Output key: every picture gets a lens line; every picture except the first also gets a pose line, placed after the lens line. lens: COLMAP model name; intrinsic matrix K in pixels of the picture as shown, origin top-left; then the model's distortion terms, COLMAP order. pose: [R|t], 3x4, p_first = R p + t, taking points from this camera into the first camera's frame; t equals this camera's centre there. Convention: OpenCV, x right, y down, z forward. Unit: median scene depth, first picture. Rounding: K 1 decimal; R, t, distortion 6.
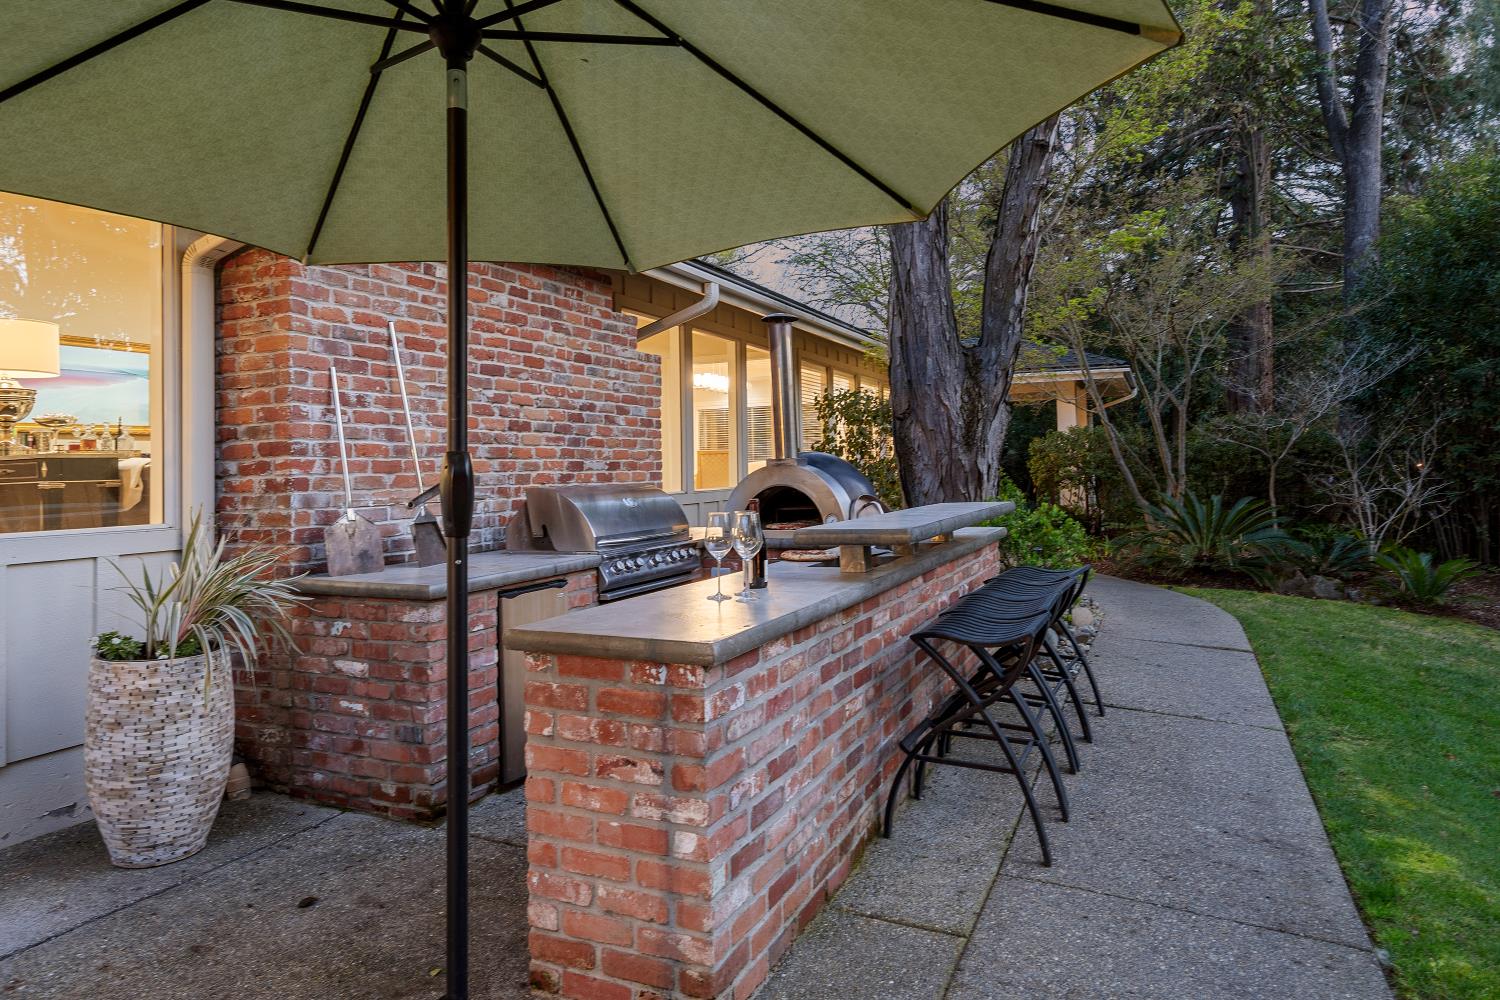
lens RADIAL K [[906.2, 0, 751.2], [0, 906.2, 485.2], [0, 0, 1]] dist [0.003877, 0.000384]
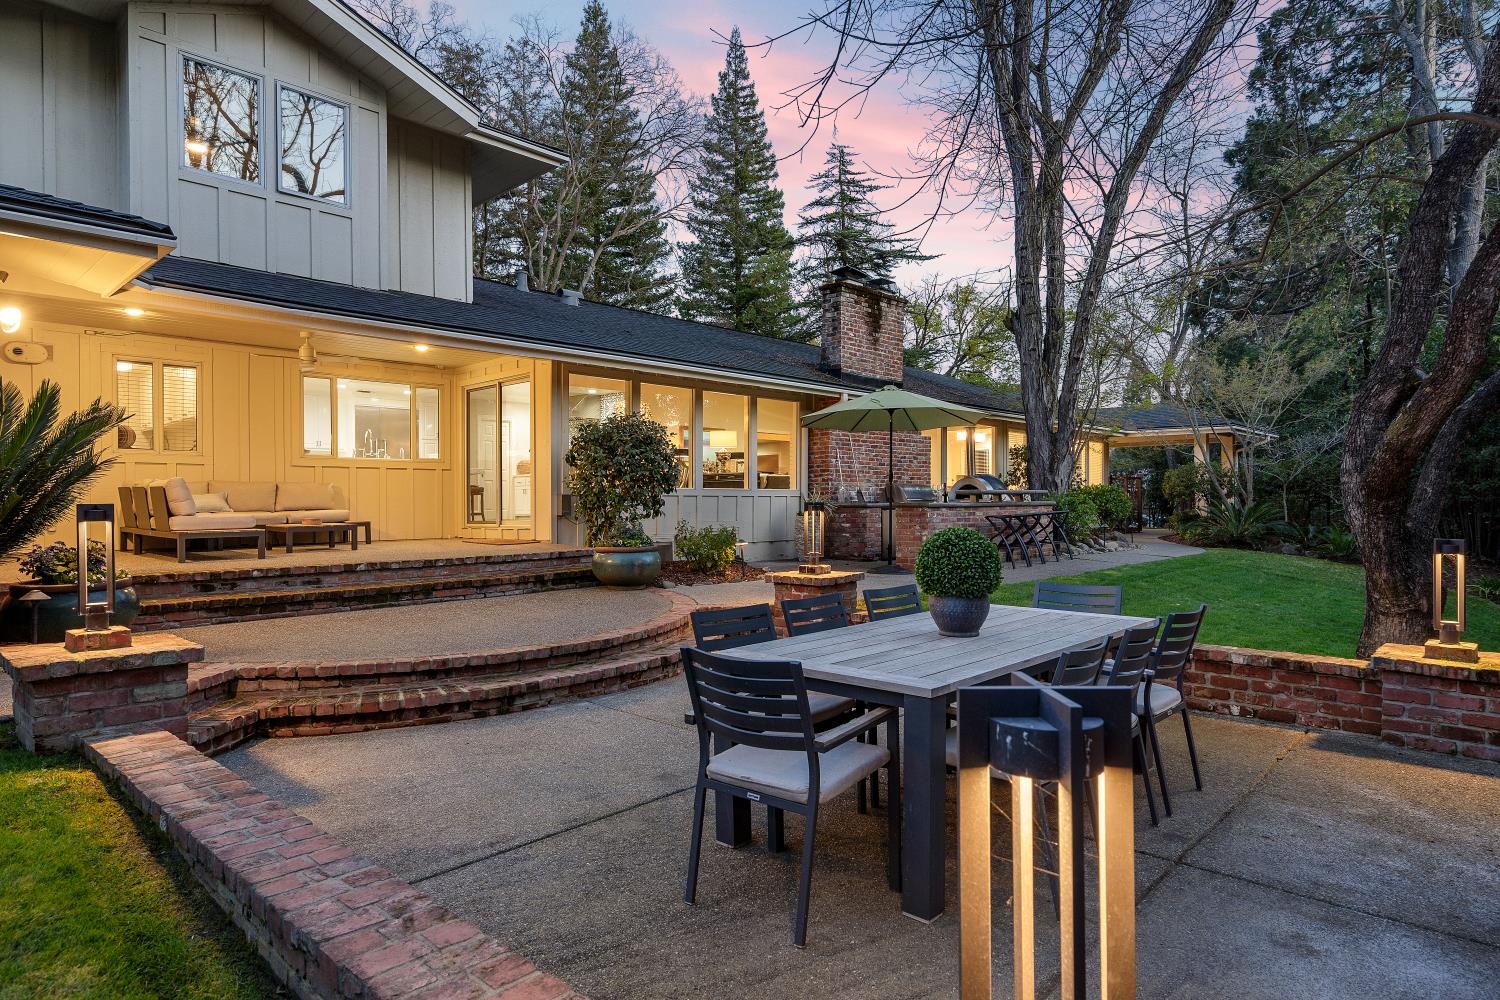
lens RADIAL K [[846.8, 0, 756.9], [0, 846.8, 502.8], [0, 0, 1]] dist [0.005475, -0.001815]
pose [[0.946592, 0.018739, -0.321890, 0.359269], [-0.021786, 0.999745, -0.005866, 0.122163], [0.321698, 0.012565, 0.946759, -2.462703]]
